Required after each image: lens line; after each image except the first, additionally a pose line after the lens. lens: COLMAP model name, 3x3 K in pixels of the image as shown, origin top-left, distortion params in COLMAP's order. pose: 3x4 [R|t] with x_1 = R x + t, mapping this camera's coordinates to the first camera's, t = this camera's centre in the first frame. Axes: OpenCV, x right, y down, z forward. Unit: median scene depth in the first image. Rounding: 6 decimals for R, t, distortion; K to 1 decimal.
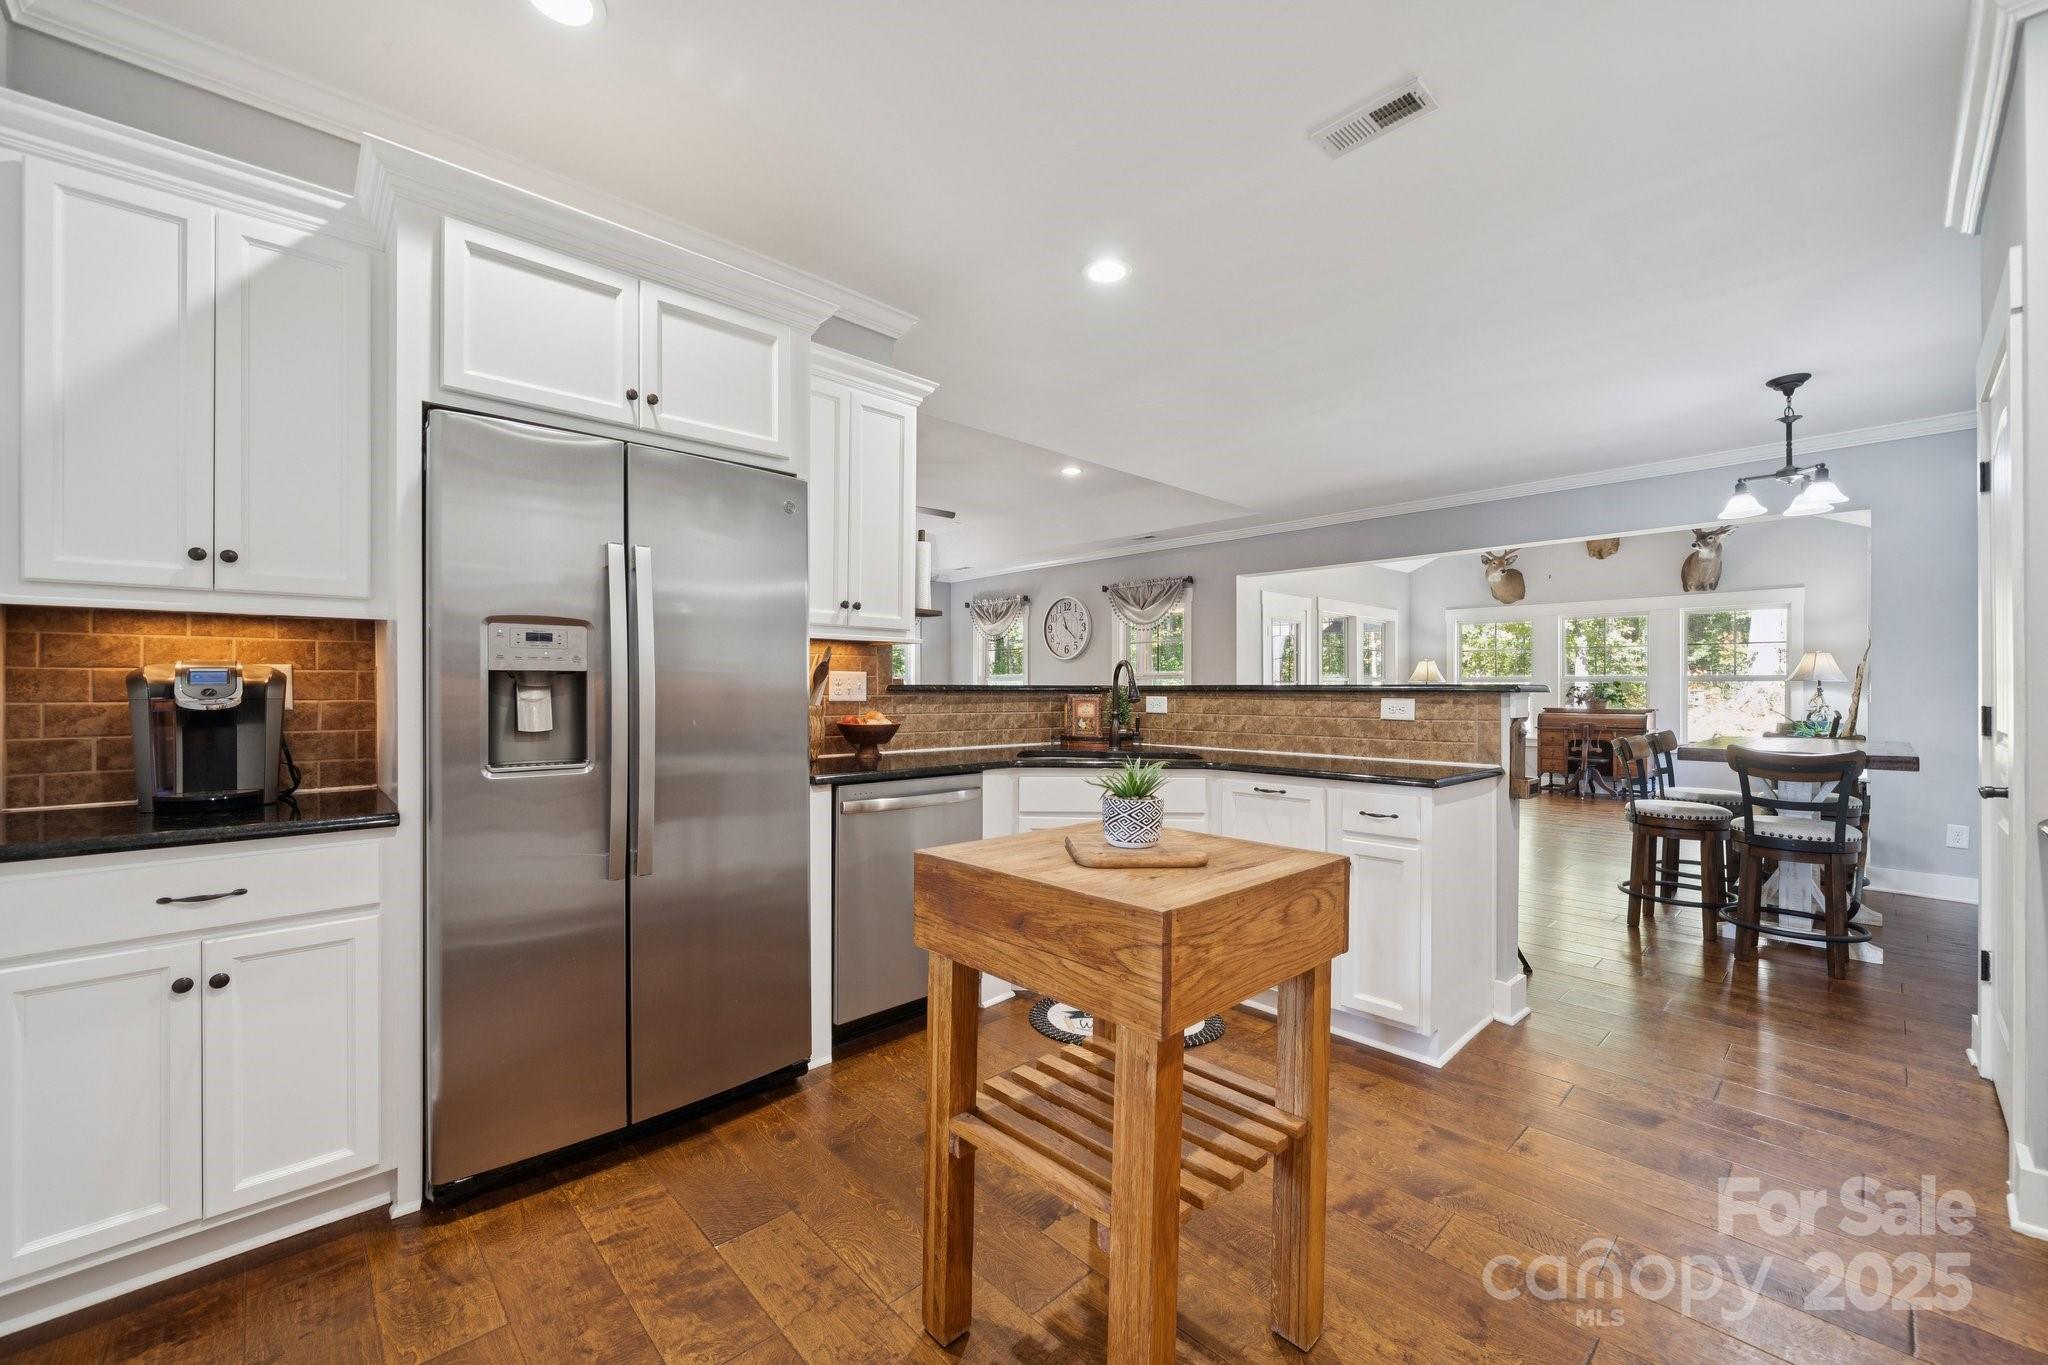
lens RADIAL K [[838.3, 0, 1013.2], [0, 838.3, 690.4], [0, 0, 1]] dist [-0.006892, 0.001115]
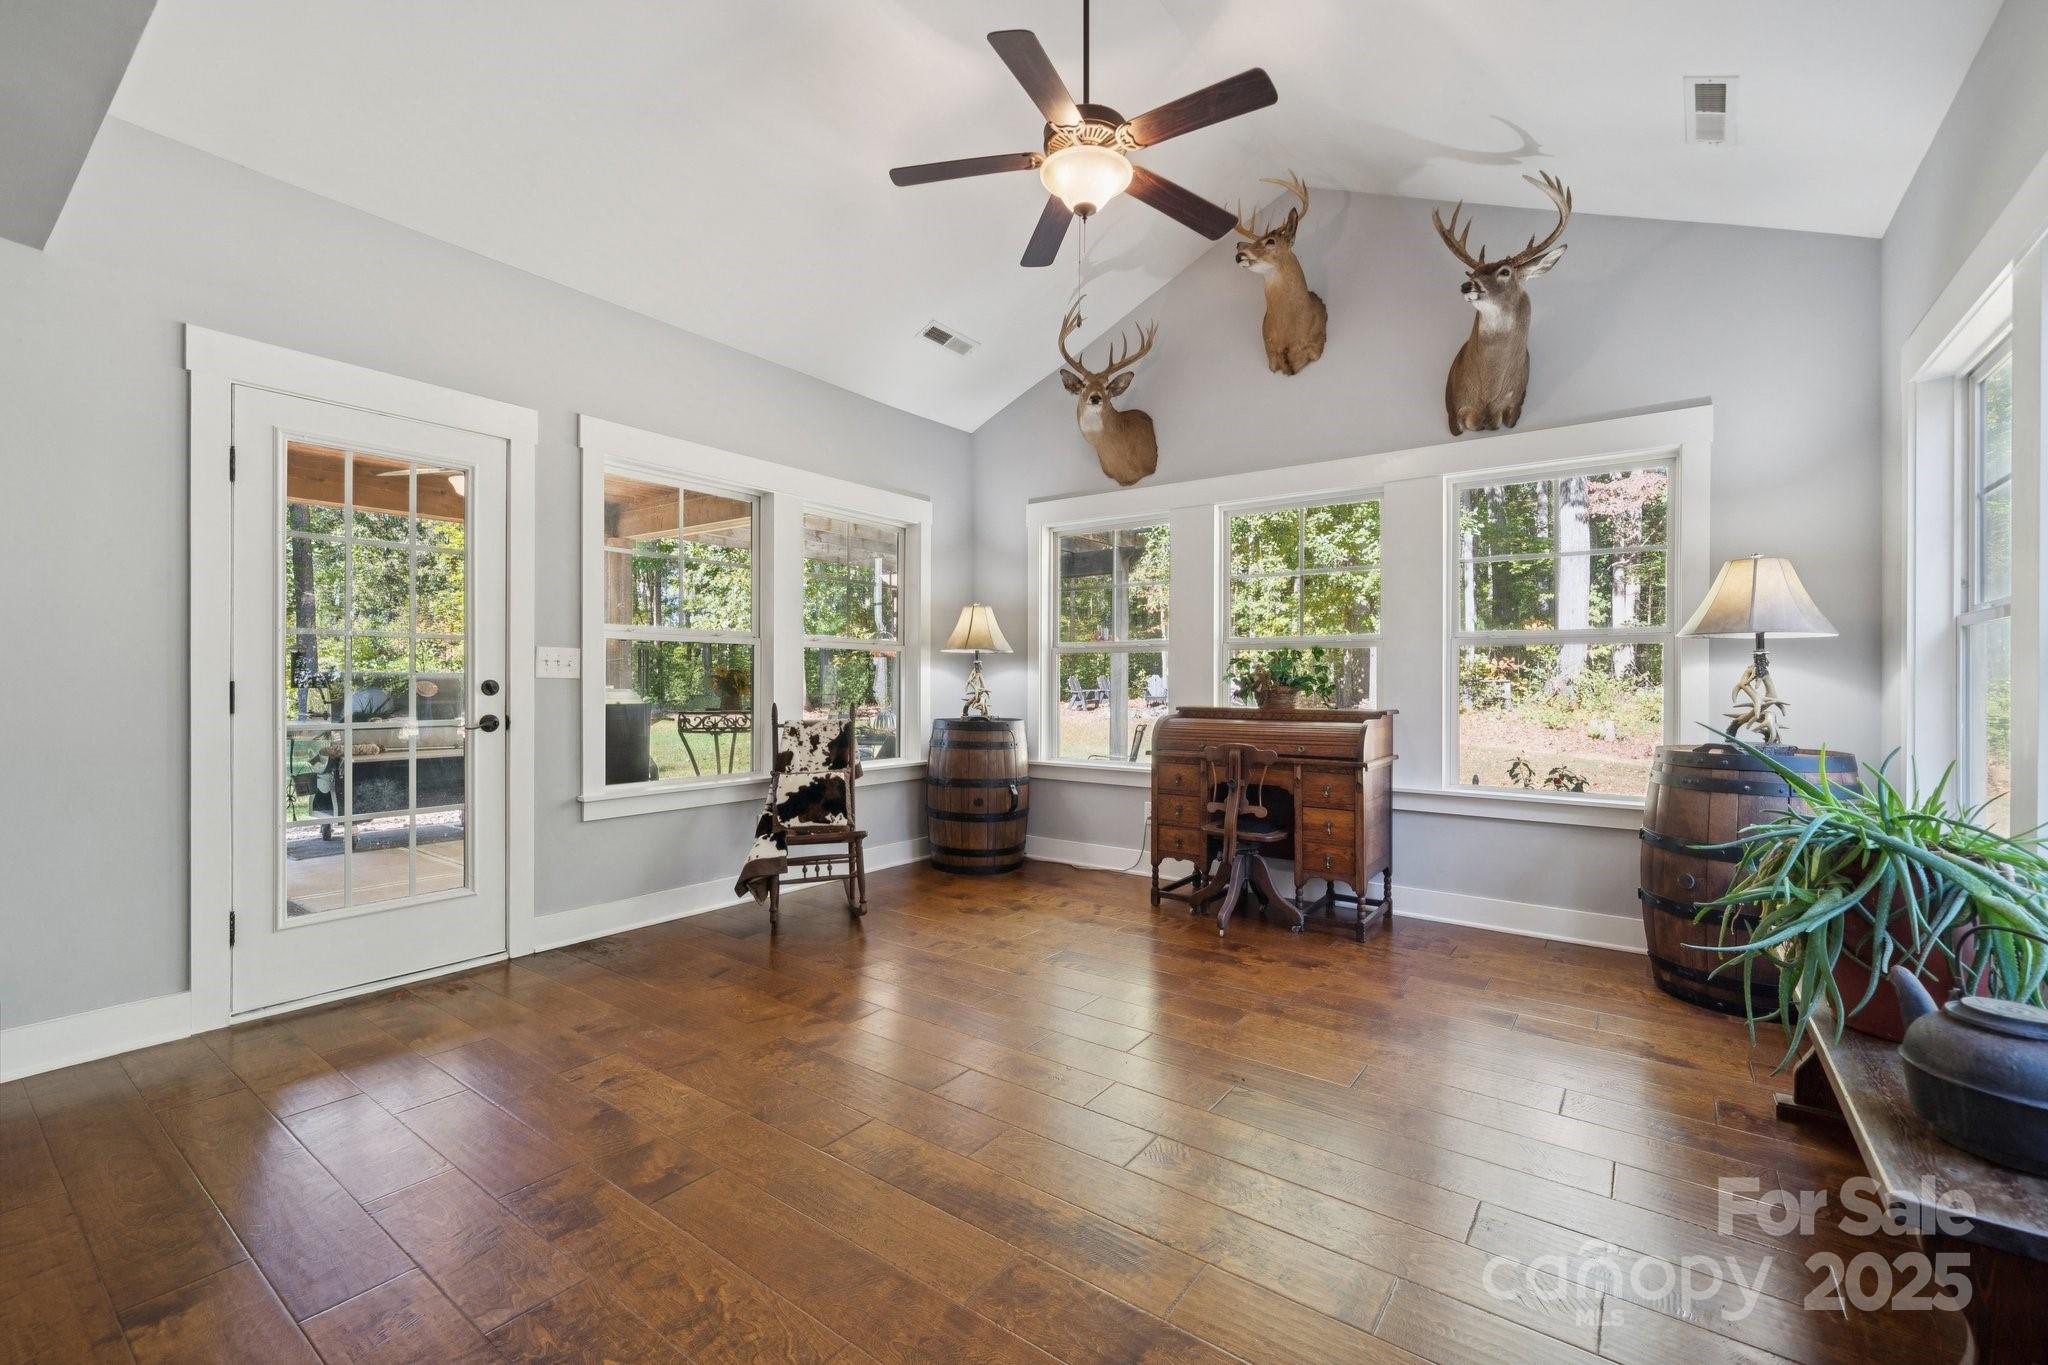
lens RADIAL K [[838.3, 0, 1043.2], [0, 838.3, 682.2], [0, 0, 1]] dist [-0.006892, 0.001115]
pose [[0.984217, 0.003645, 0.176926, 0.511813], [-0.003524, 0.999993, -0.000999, 0.009208], [-0.176928, 0.000359, 0.984224, 0.602745]]
